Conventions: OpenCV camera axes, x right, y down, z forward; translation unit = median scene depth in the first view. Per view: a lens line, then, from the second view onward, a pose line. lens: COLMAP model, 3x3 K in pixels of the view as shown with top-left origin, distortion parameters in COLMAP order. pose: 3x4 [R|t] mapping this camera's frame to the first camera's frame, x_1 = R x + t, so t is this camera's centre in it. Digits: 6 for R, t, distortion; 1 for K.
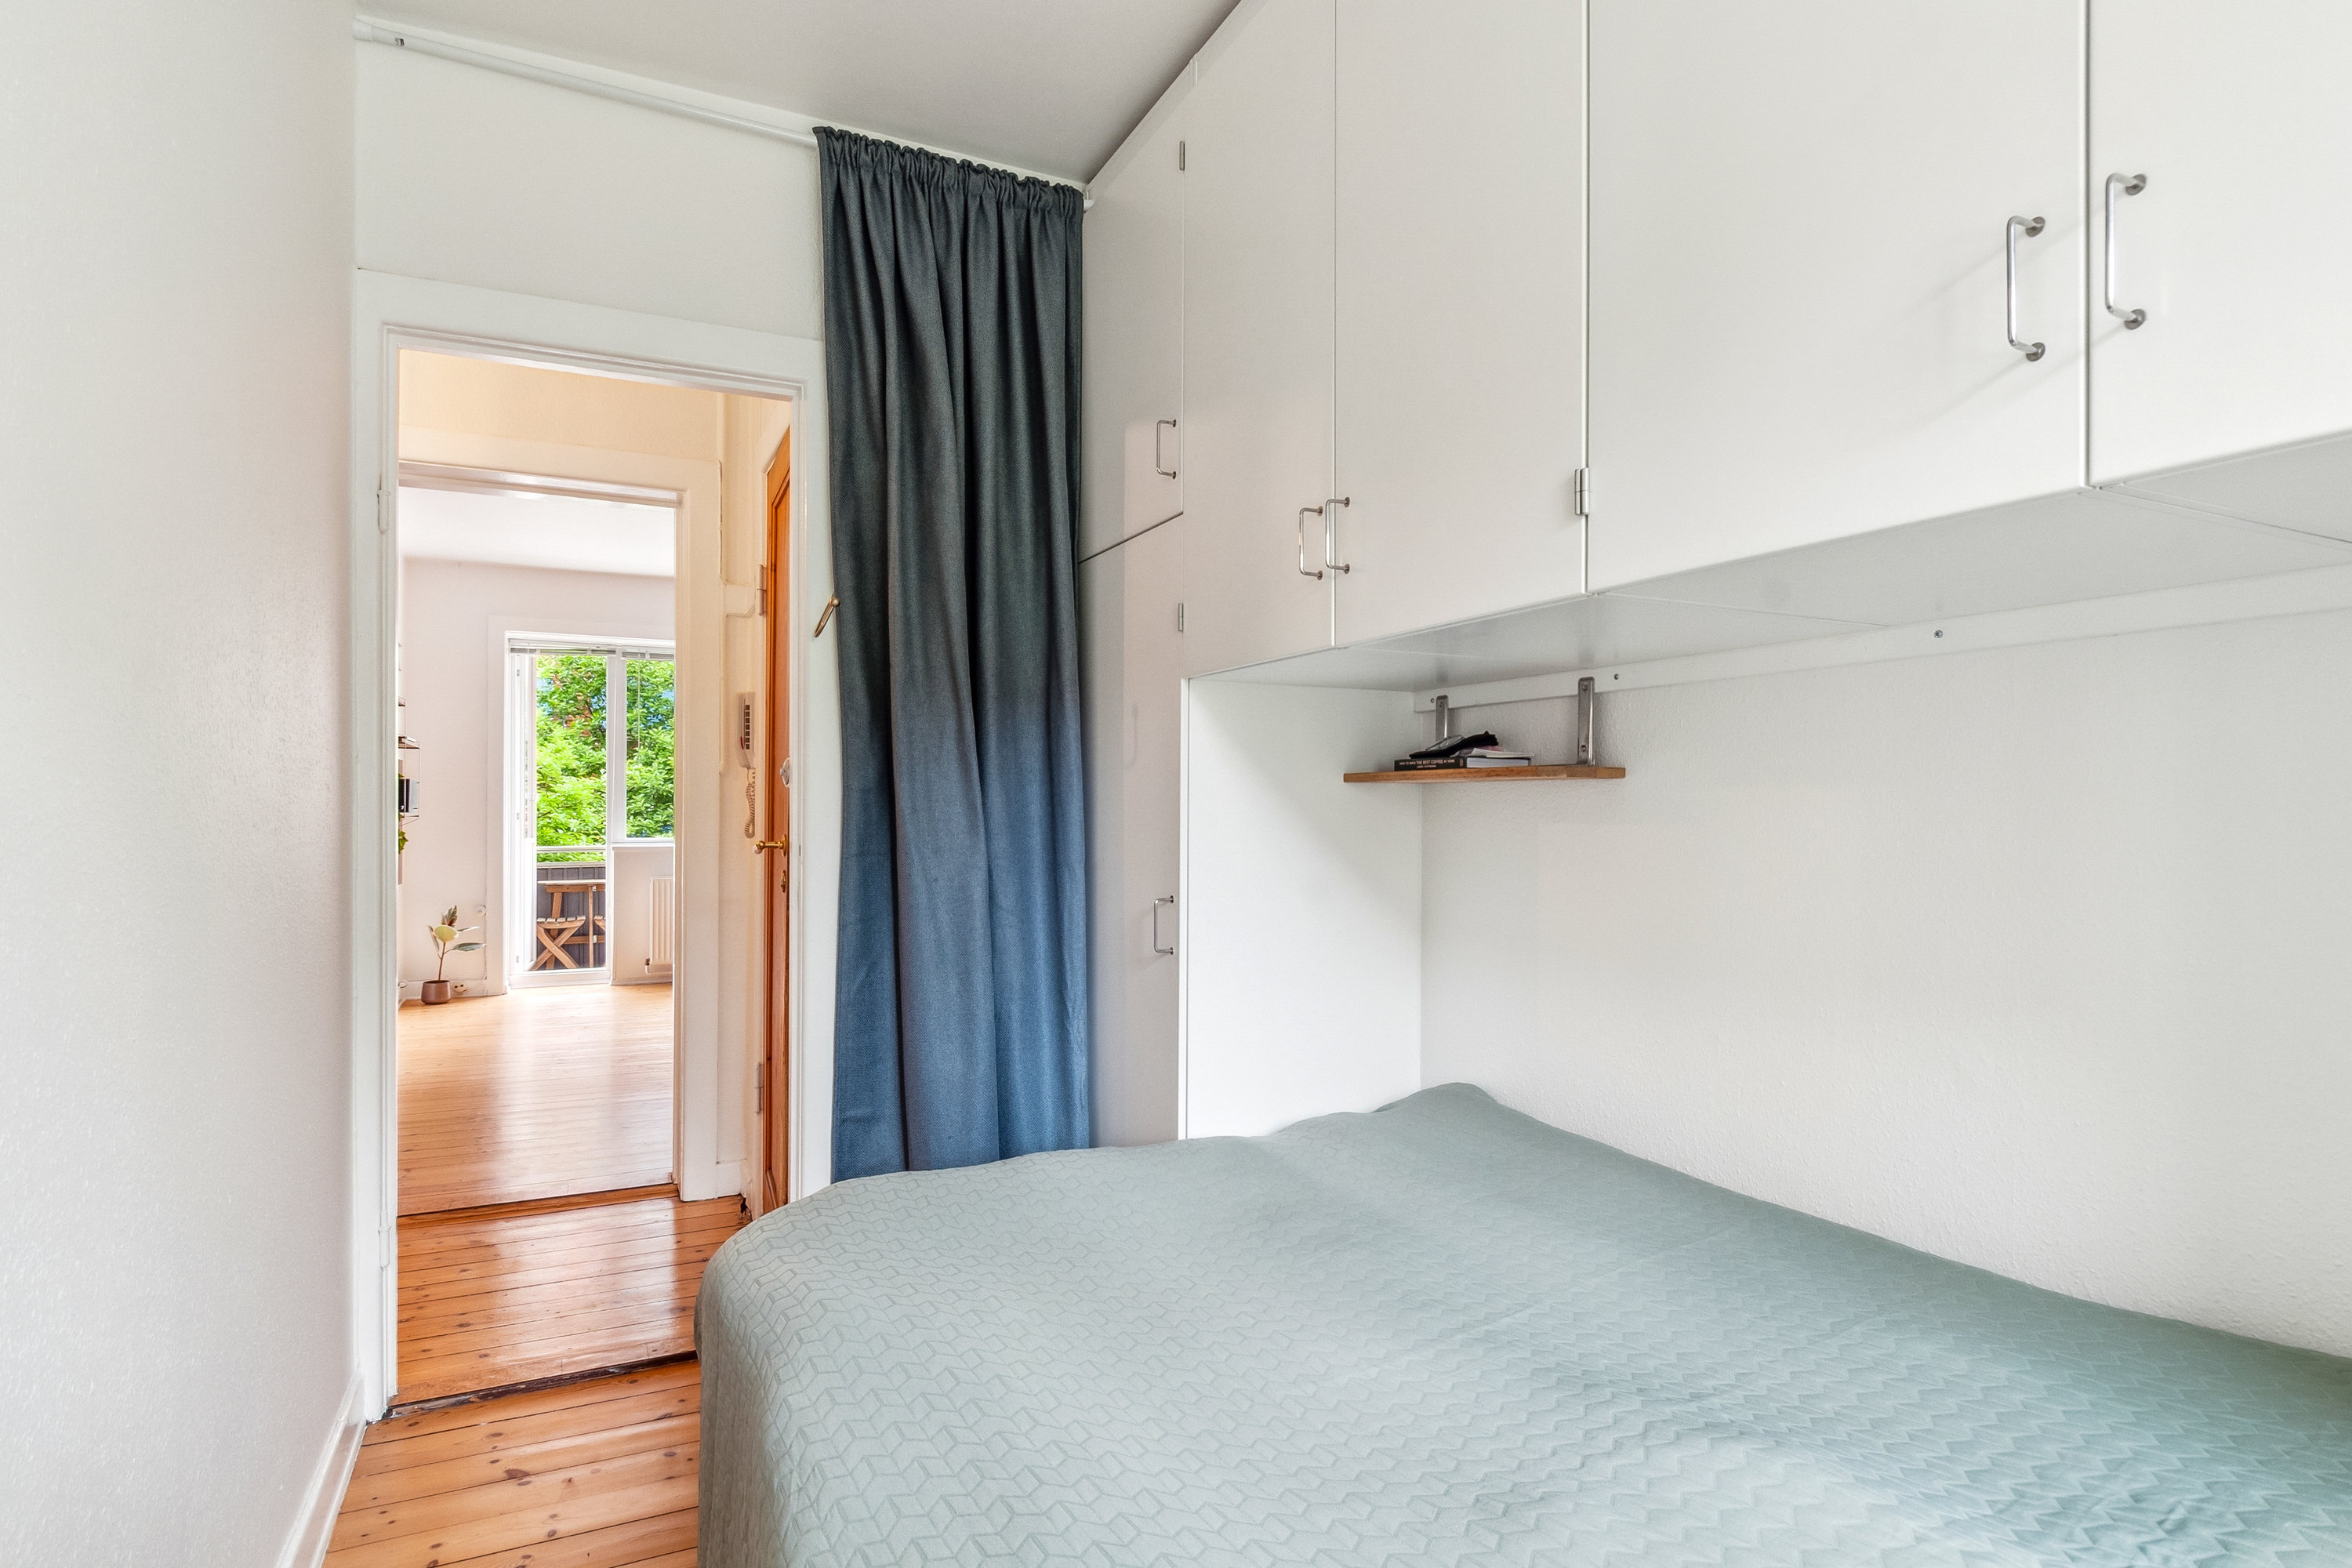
lens RADIAL K [[1243.1, 0, 1187.3], [0, 1243.1, 834.7], [0, 0, 1]] dist [0.010057, -0.015955]
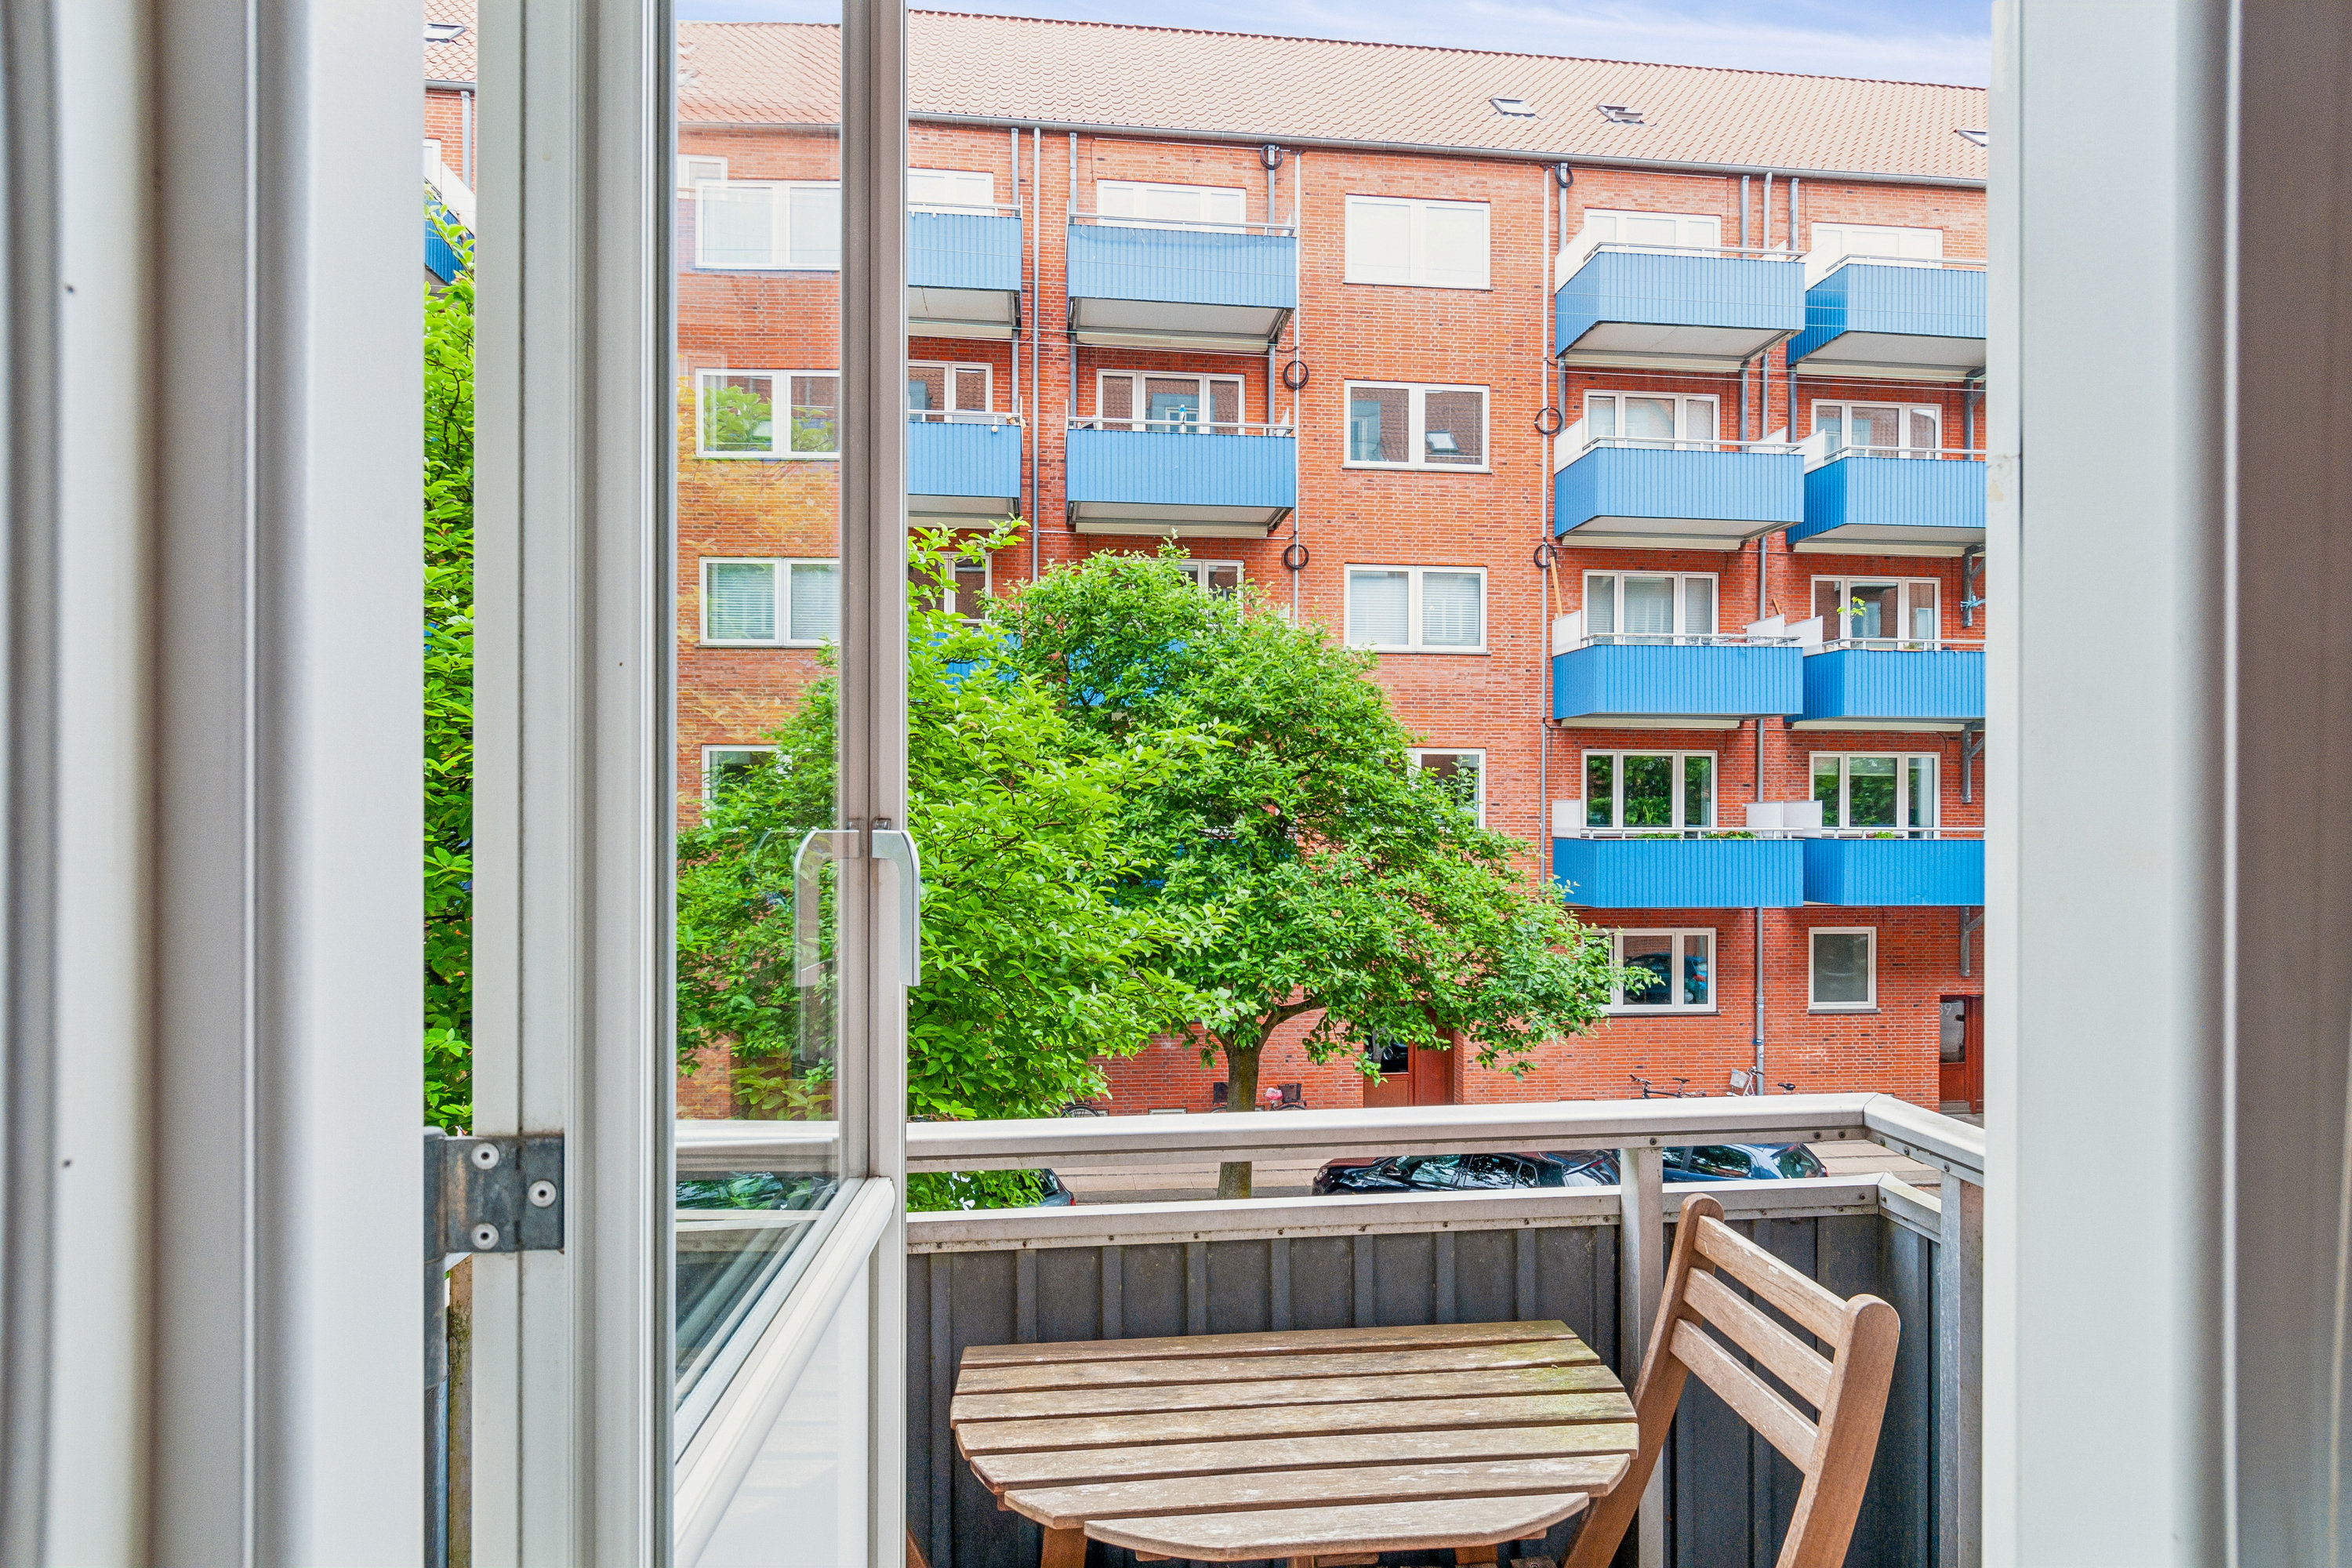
lens RADIAL K [[1226.6, 0, 1172.6], [0, 1226.6, 802.2], [0, 0, 1]] dist [-0.001018, -0.000111]
pose [[0.941203, -0.000875, -0.337840, -1.488631], [-0.007928, 0.999664, -0.024674, -0.094935], [0.337748, 0.025902, 0.940880, 2.899591]]
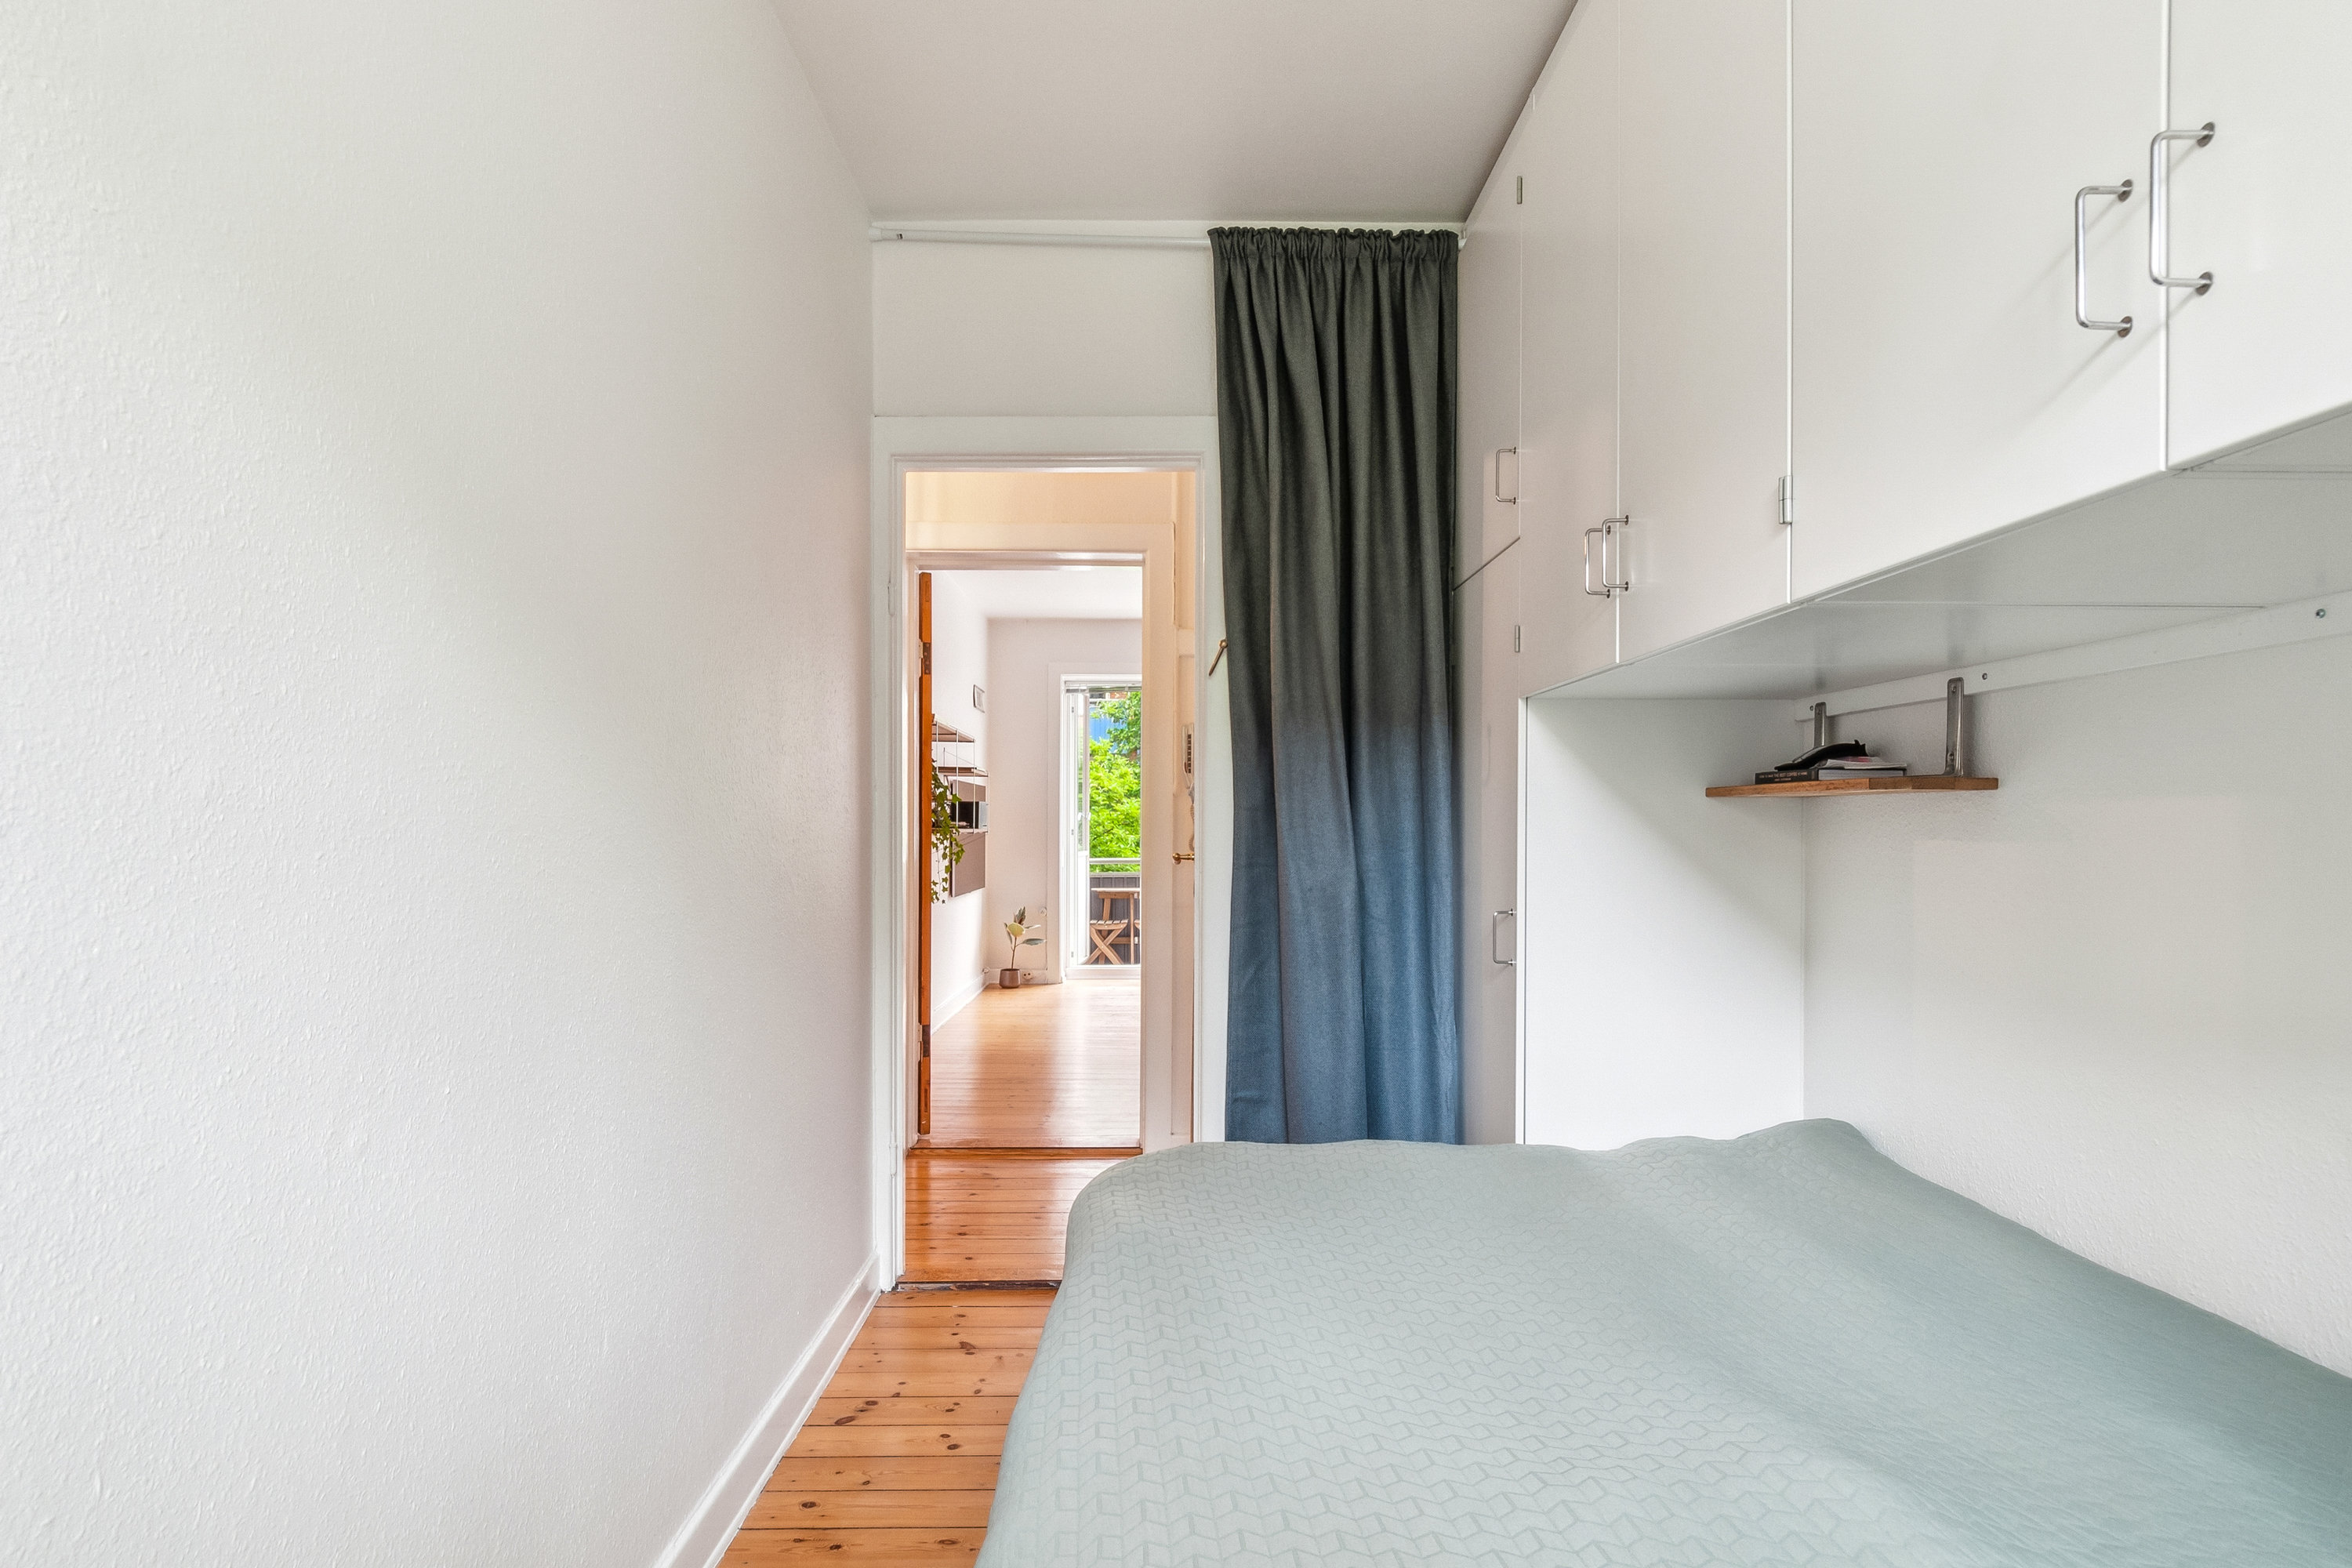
lens RADIAL K [[1251.5, 0, 1172.8], [0, 1251.5, 862.5], [0, 0, 1]] dist [0.002053, -0.000306]
pose [[0.900974, 0.010669, -0.433742, 0.166381], [-0.006536, 0.999918, 0.011019, 0.000815], [0.433823, -0.007093, 0.900970, -0.053238]]
